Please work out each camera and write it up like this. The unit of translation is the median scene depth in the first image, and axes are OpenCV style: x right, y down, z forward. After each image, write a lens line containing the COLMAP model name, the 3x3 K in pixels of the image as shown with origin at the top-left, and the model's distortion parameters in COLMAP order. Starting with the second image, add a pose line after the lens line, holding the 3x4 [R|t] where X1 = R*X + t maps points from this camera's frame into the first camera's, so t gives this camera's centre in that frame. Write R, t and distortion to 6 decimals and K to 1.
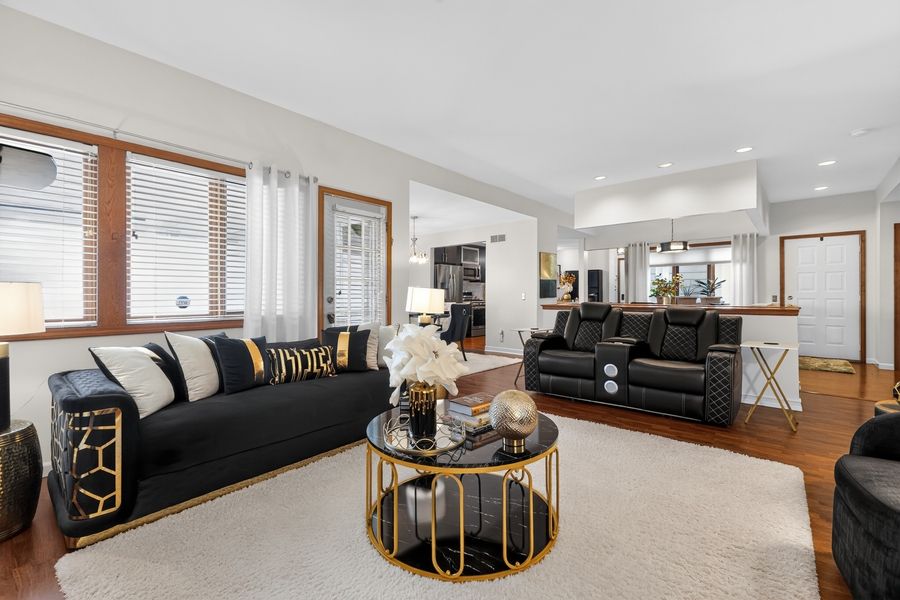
lens RADIAL K [[388.7, 0, 455.0], [0, 388.7, 299.7], [0, 0, 1]] dist [-0.000393, -0.000088]
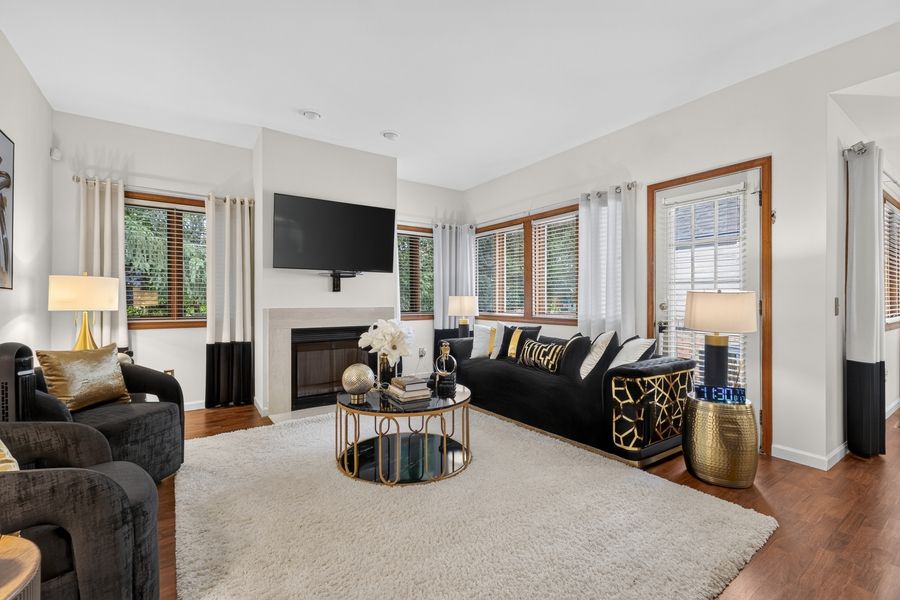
lens RADIAL K [[391.7, 0, 459.7], [0, 391.7, 301.0], [0, 0, 1]] dist [-0.002923, -0.000662]
pose [[-0.247498, -0.004069, -0.968880, 0.684018], [-0.017747, 0.999842, 0.000334, -0.003488], [0.968726, 0.017278, -0.247531, 0.784192]]
